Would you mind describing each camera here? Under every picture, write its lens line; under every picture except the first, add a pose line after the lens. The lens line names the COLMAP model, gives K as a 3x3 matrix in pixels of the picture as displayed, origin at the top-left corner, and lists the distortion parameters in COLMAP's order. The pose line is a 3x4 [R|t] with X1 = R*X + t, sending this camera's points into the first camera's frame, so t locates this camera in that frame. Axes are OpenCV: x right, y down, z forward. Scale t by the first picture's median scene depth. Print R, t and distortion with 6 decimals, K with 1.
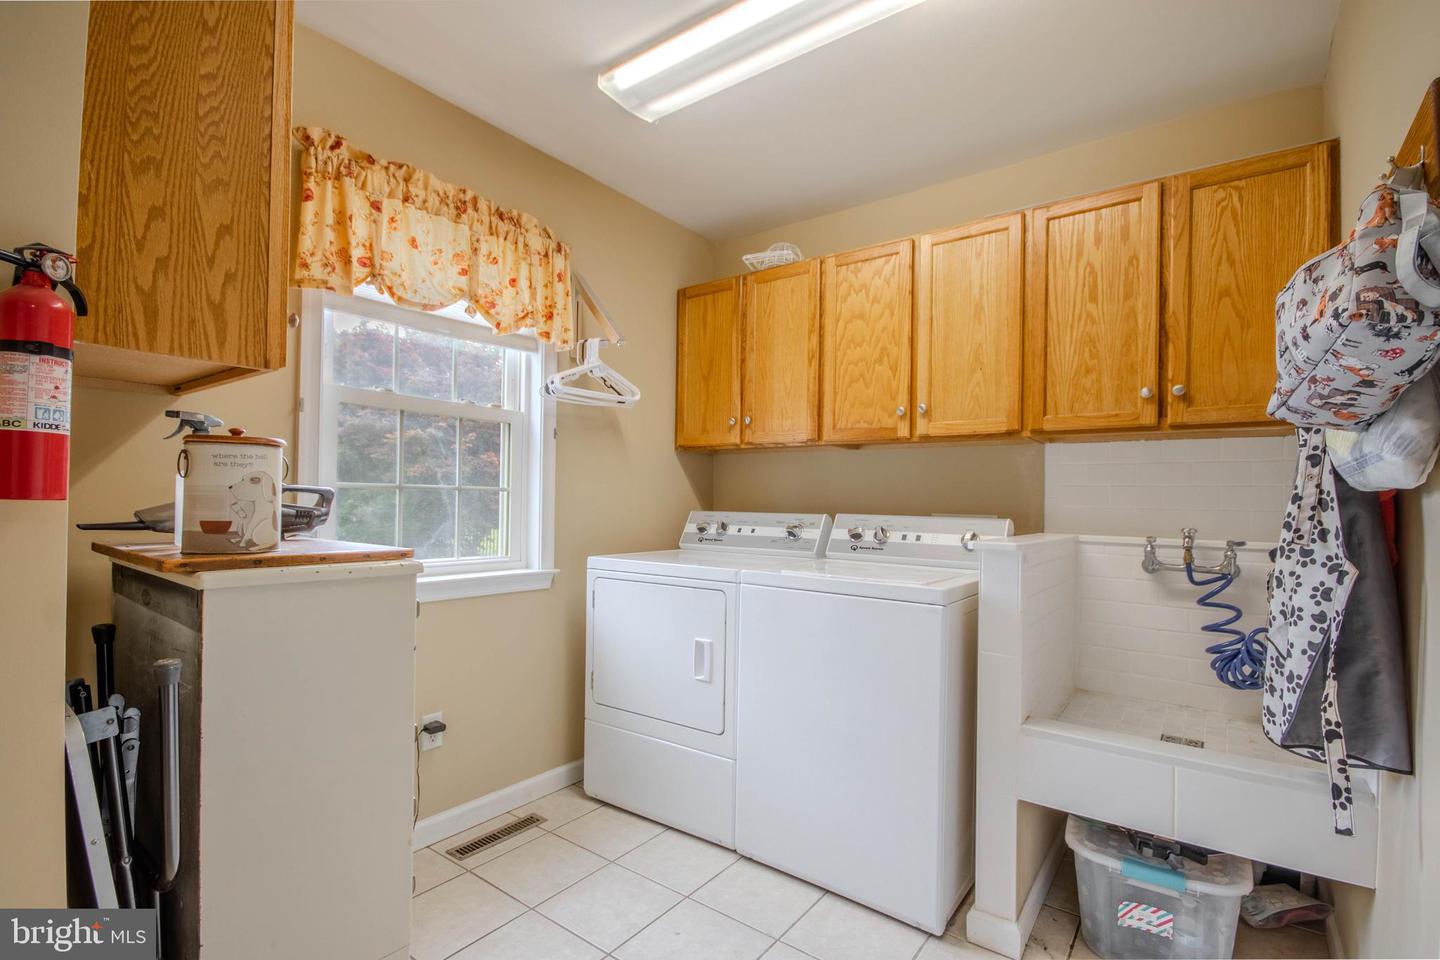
lens RADIAL K [[665.4, 0, 716.7], [0, 665.4, 497.1], [0, 0, 1]] dist [0.001200, -0.008924]
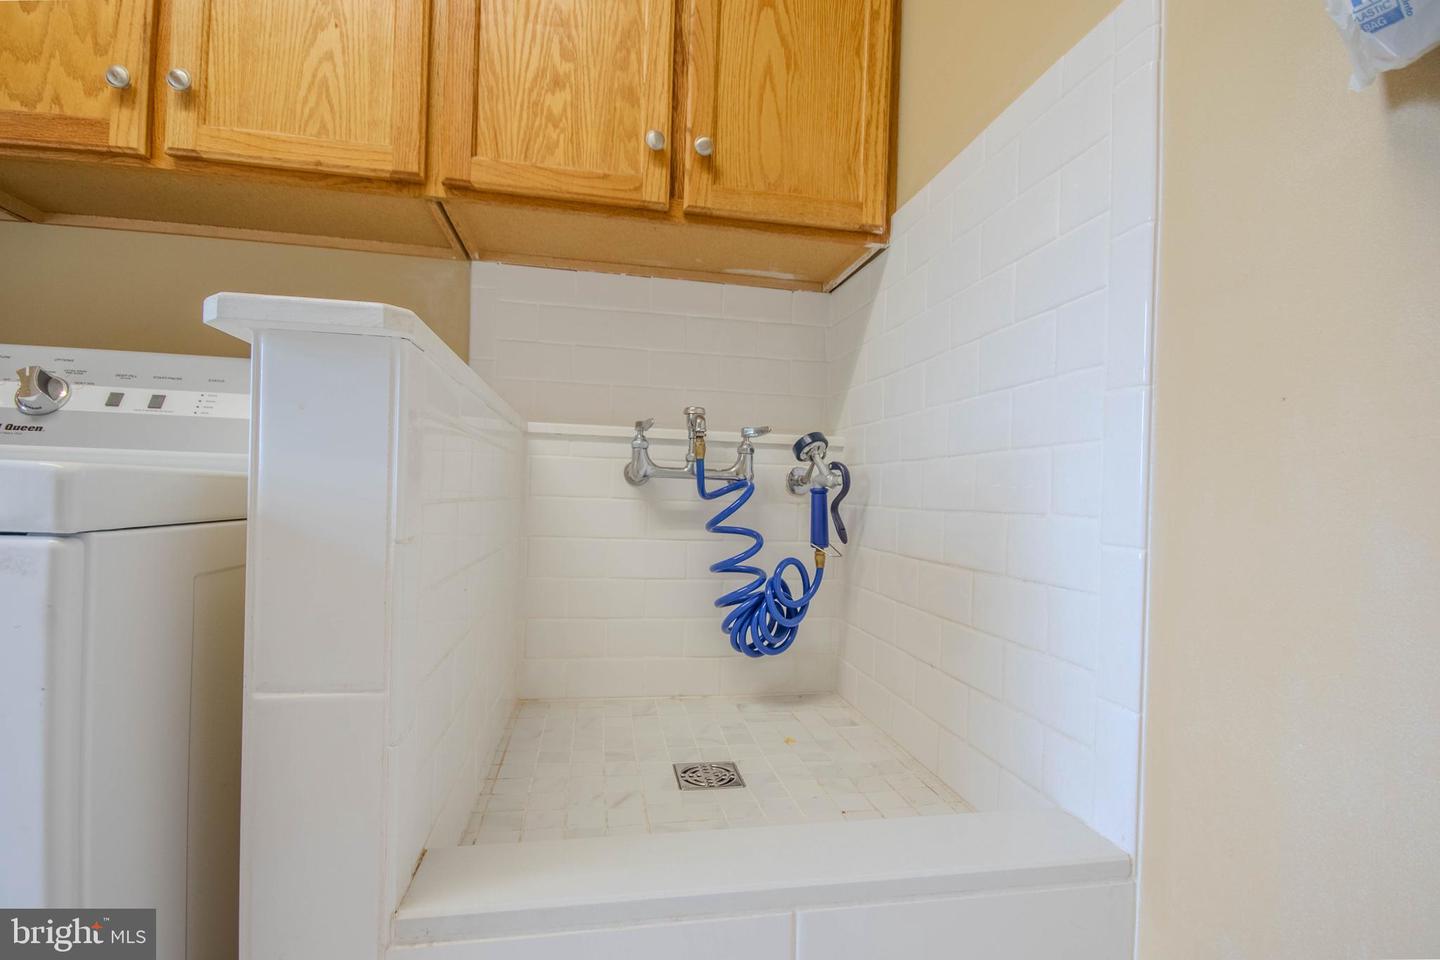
lens RADIAL K [[665.4, 0, 716.7], [0, 665.4, 497.1], [0, 0, 1]] dist [0.001200, -0.008924]
pose [[0.682347, -0.000401, 0.731028, 0.275650], [-0.018462, 0.999671, 0.017780, 0.117504], [-0.730795, -0.025629, 0.682116, 0.566295]]
